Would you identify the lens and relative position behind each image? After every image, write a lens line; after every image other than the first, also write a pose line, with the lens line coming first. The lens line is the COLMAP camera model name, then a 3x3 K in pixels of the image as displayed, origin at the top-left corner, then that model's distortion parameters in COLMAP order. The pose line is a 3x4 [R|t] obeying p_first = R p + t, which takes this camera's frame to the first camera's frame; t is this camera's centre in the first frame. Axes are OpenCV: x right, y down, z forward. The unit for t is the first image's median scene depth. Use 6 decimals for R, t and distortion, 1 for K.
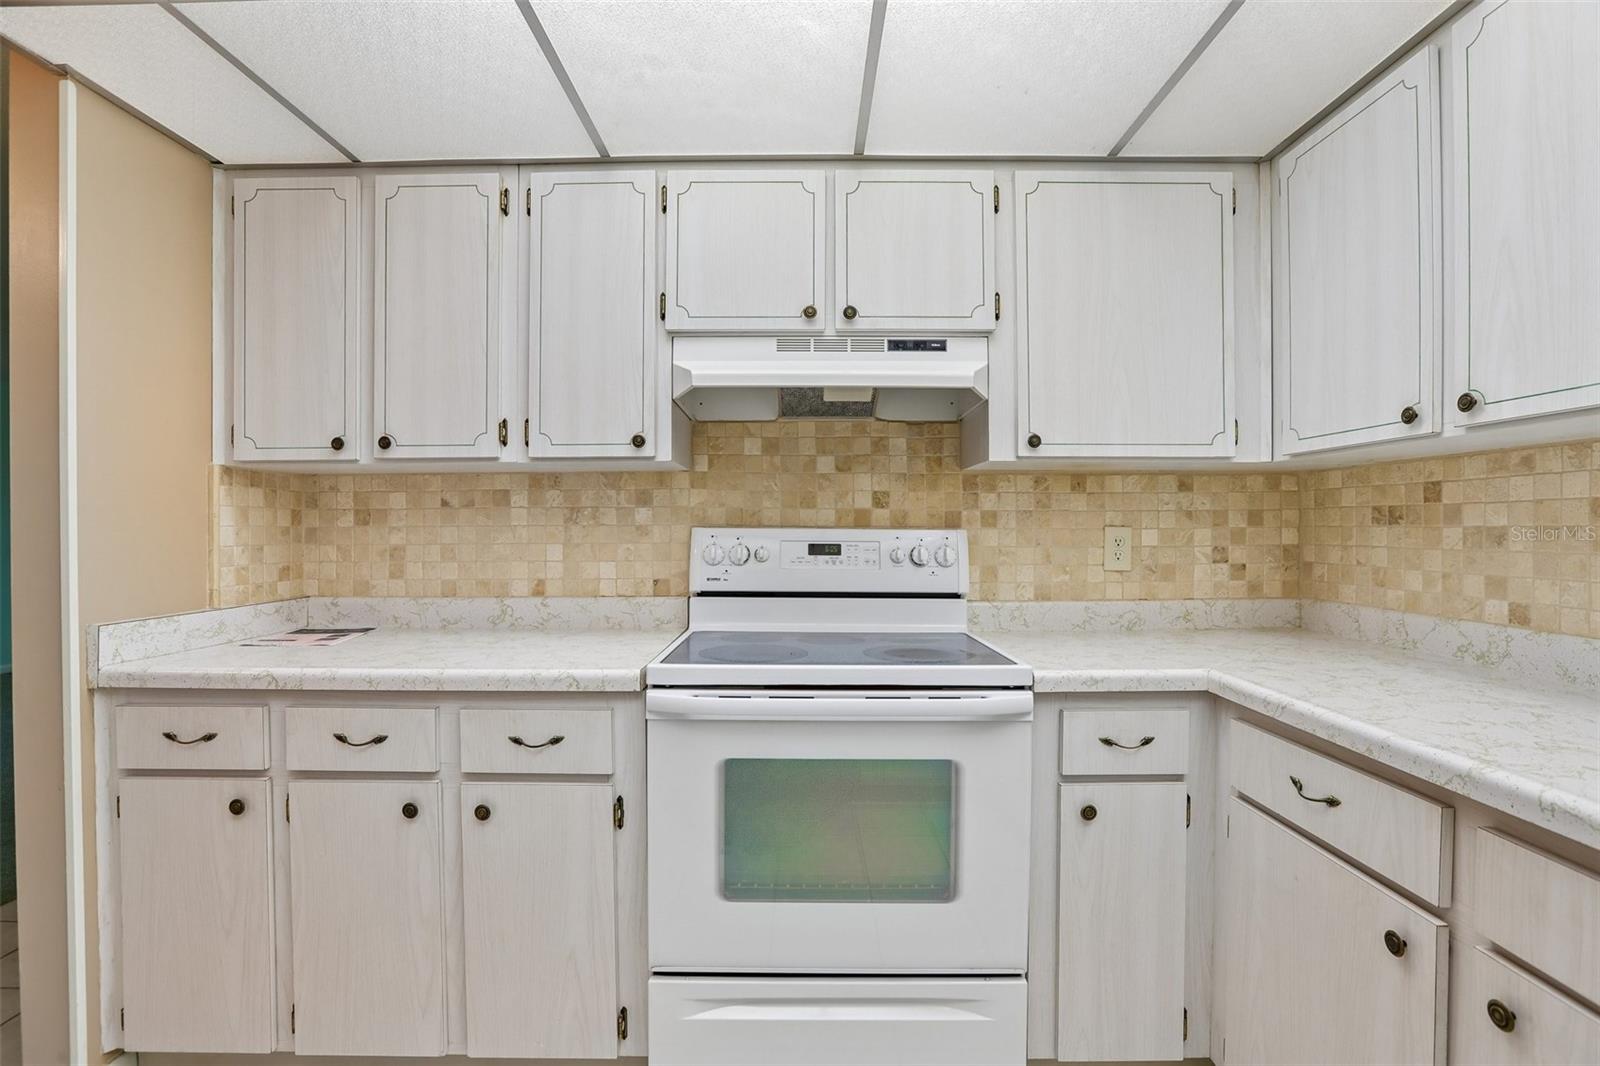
lens RADIAL K [[727.2, 0, 797.2], [0, 727.2, 534.7], [0, 0, 1]] dist [-0.061017, 0.023945]
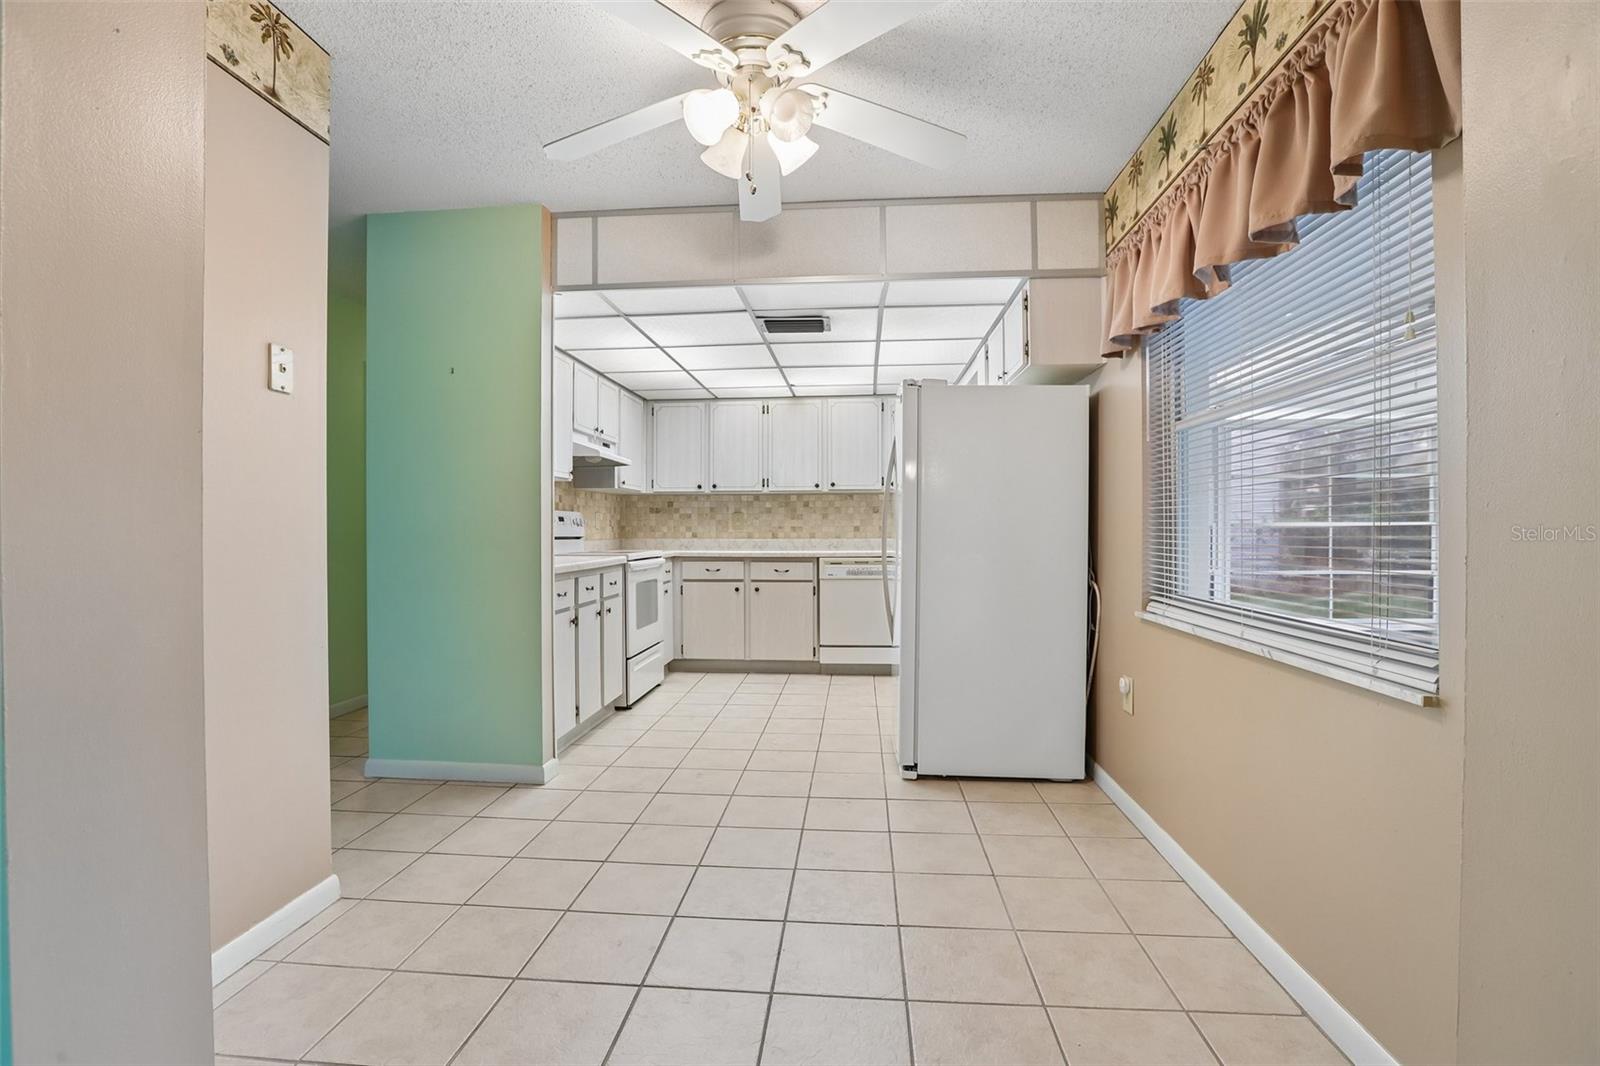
lens RADIAL K [[727.2, 0, 797.2], [0, 727.2, 534.7], [0, 0, 1]] dist [-0.061017, 0.023945]
pose [[0.080058, -0.007467, 0.996762, -2.254855], [0.009958, 0.999928, 0.006691, 0.063308], [-0.996740, 0.009390, 0.080126, 0.039720]]
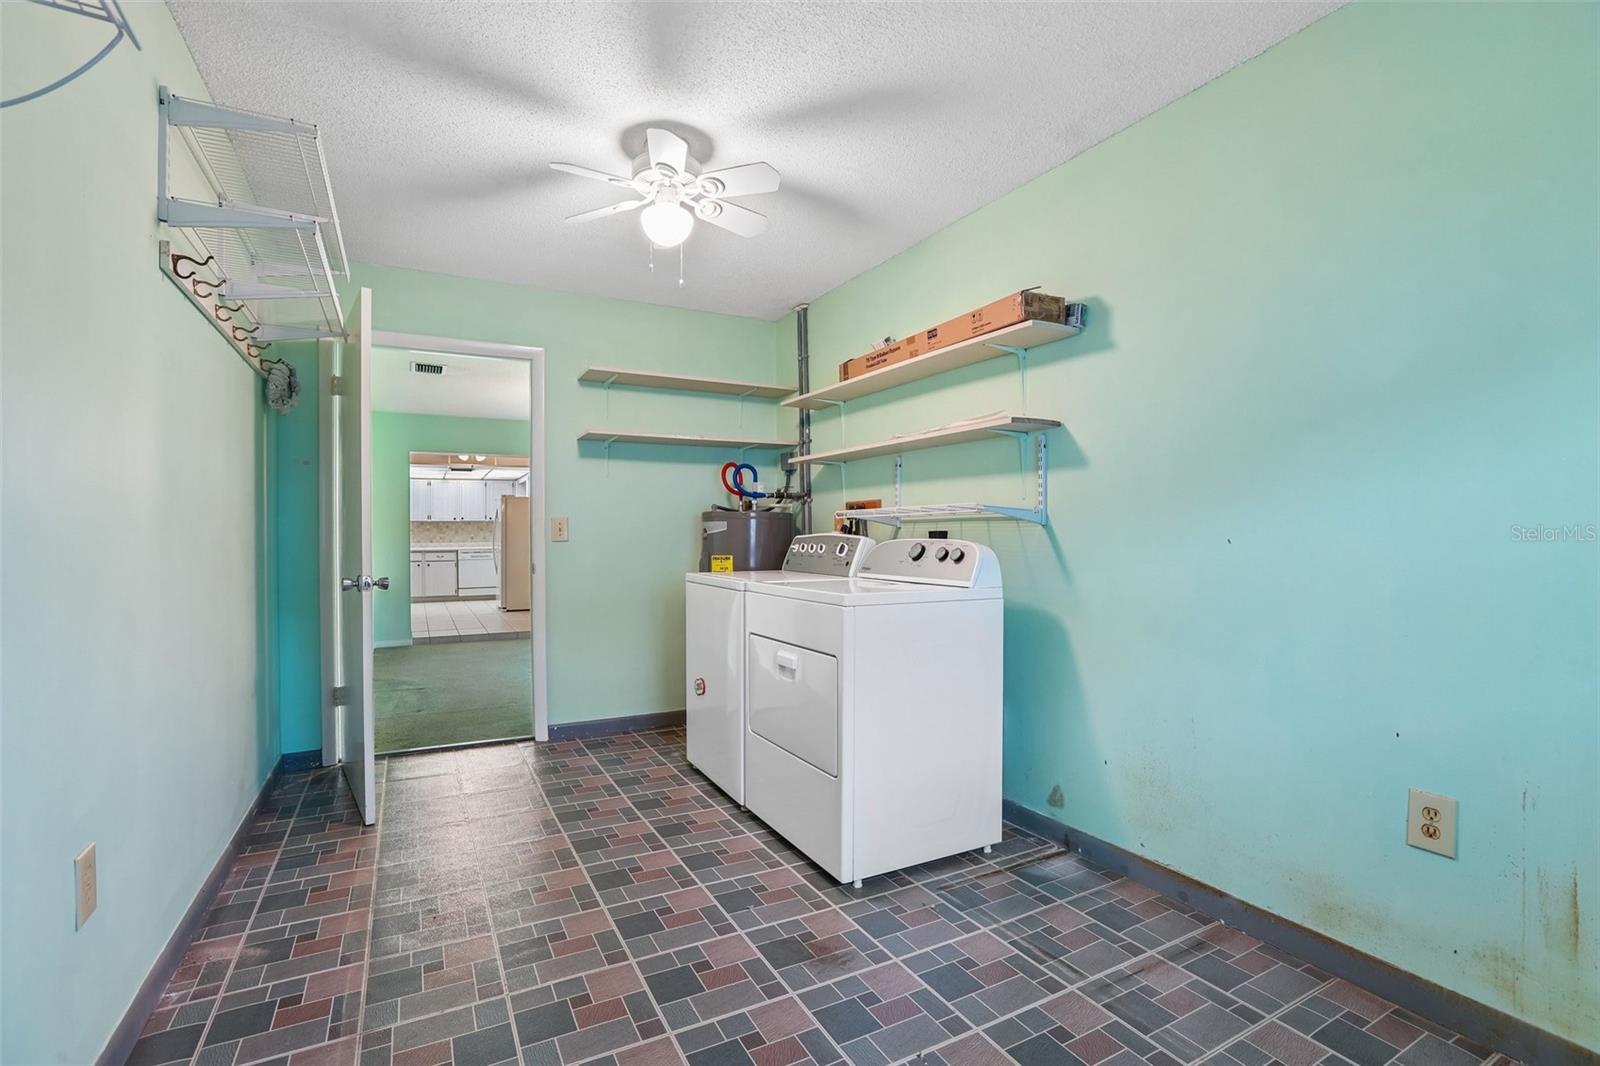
lens RADIAL K [[727.2, 0, 797.2], [0, 727.2, 534.7], [0, 0, 1]] dist [-0.061017, 0.023945]
pose [[-0.474954, 0.001922, 0.880009, -6.350268], [0.015214, 0.999866, 0.006027, 0.038619], [-0.879879, 0.016252, -0.474919, 0.535041]]
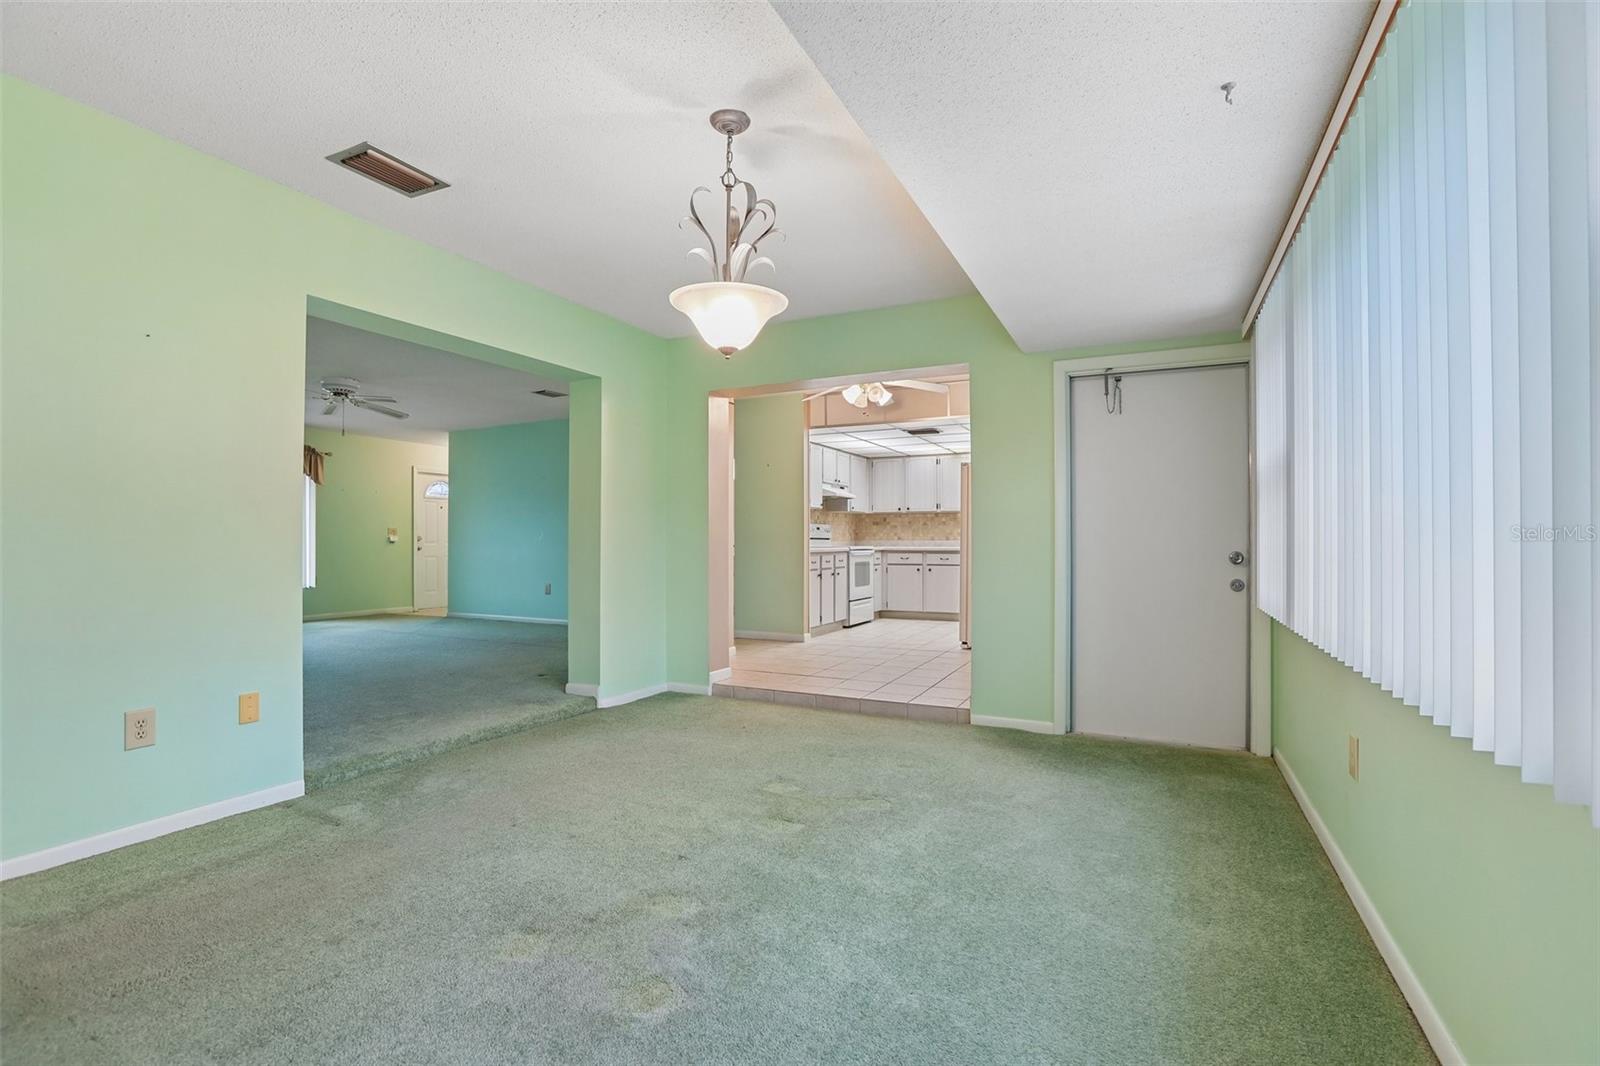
lens RADIAL K [[727.2, 0, 797.2], [0, 727.2, 534.7], [0, 0, 1]] dist [-0.061017, 0.023945]
pose [[0.441606, 0.007495, 0.897178, -4.011898], [0.008437, 0.999886, -0.012506, 0.112916], [-0.897169, 0.013092, 0.441492, -0.852190]]
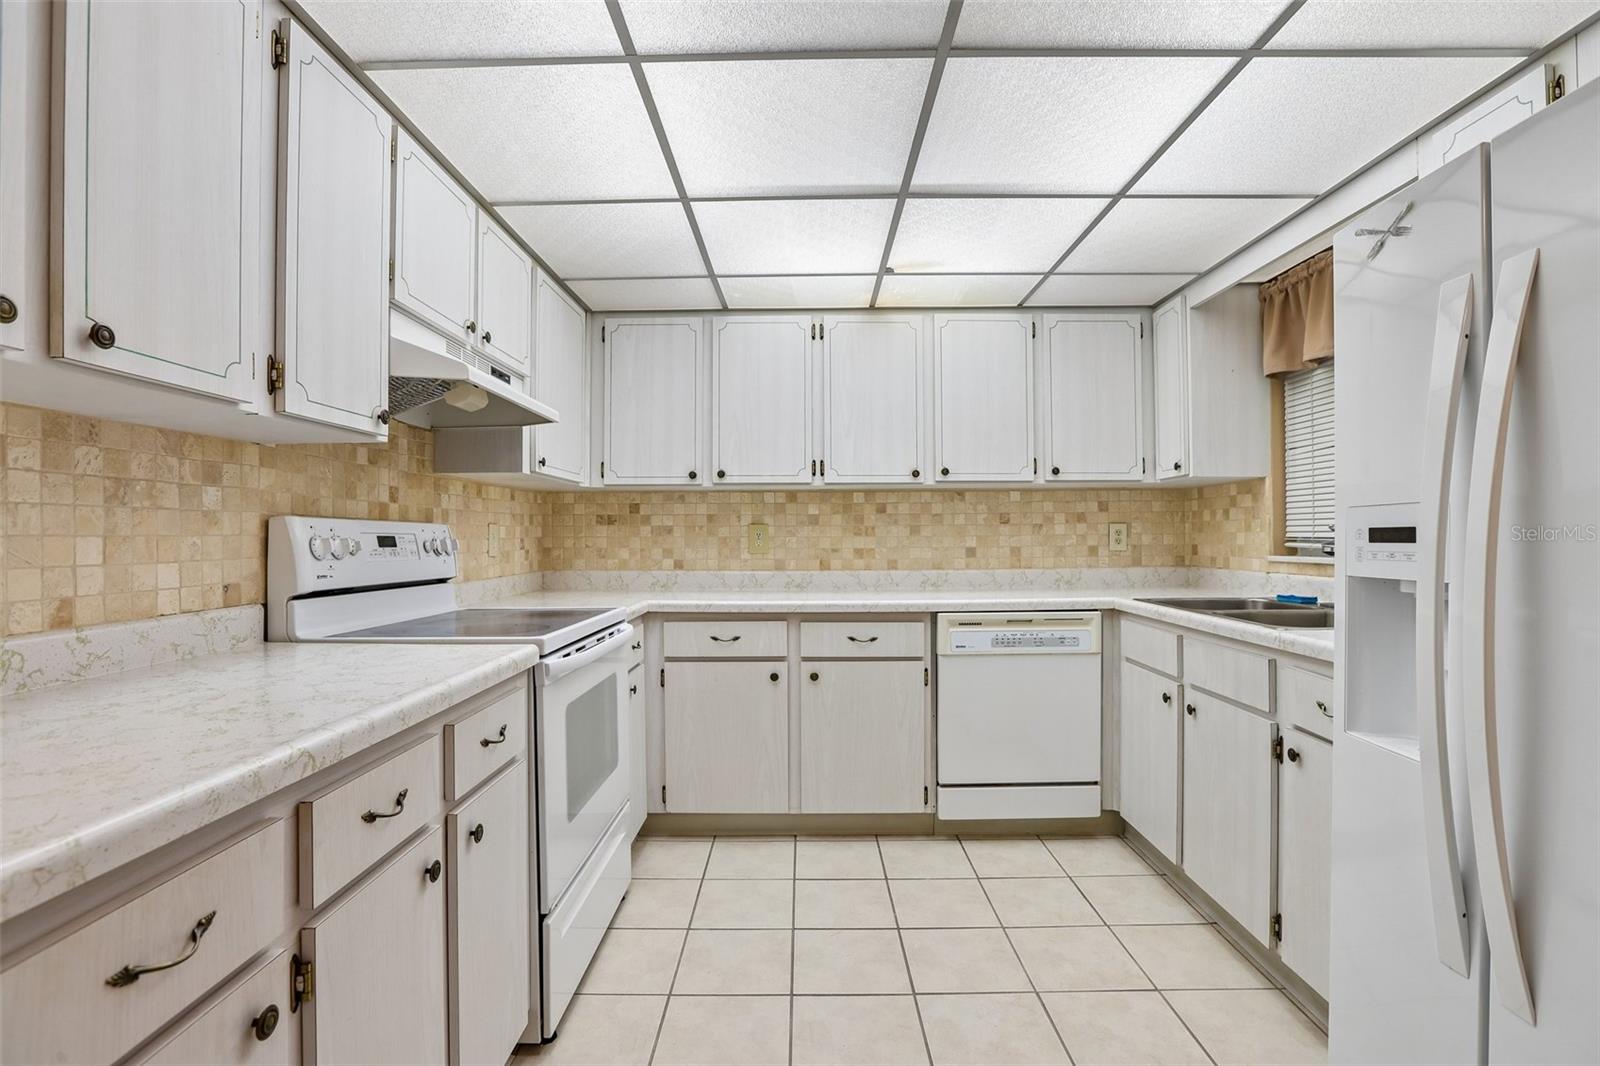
lens RADIAL K [[727.2, 0, 797.2], [0, 727.2, 534.7], [0, 0, 1]] dist [-0.061017, 0.023945]
pose [[0.004744, 0.002781, 0.999985, -0.943921], [0.012626, 0.999916, -0.002841, 0.020773], [-0.999909, 0.012640, 0.004708, 0.427517]]
